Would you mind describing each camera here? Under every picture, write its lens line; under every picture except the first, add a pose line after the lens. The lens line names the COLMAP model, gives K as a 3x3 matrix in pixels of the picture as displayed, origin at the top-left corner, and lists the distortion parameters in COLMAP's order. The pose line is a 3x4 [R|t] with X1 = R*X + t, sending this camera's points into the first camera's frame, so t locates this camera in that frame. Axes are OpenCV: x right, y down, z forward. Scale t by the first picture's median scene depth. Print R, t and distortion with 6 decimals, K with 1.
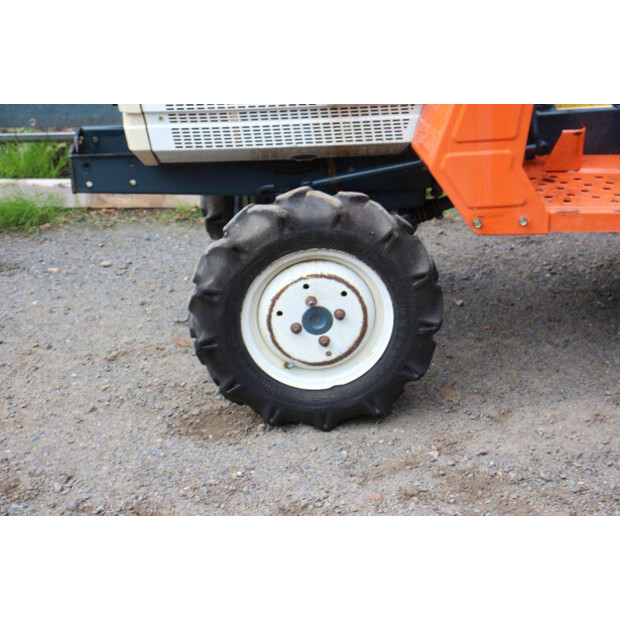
lens RADIAL K [[1449.9, 0, 310.0], [0, 1449.9, 310.0], [0, 0, 1]] dist [0.386085, 0.476246]
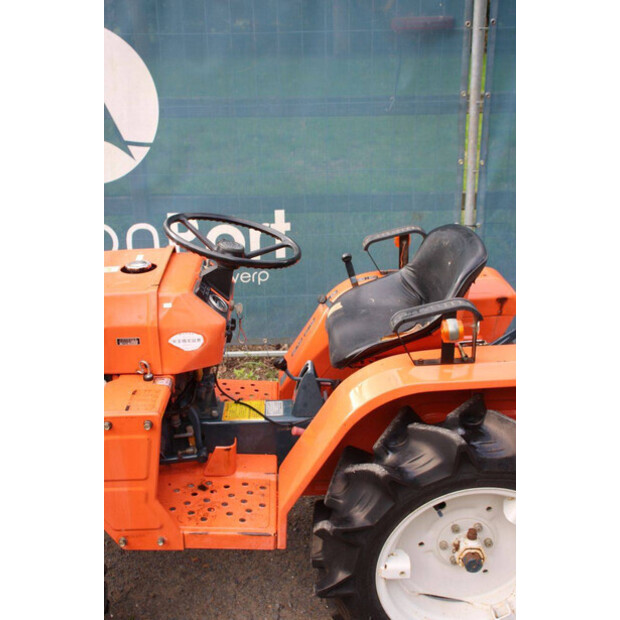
lens RADIAL K [[721.0, 0, 310.0], [0, 721.0, 310.0], [0, 0, 1]] dist [-0.005414, 0.058670]
pose [[0.999675, 0.023379, 0.010144, 0.249932], [-0.022950, 0.998913, -0.040568, -0.221389], [-0.011082, 0.040322, 0.999125, 0.398893]]
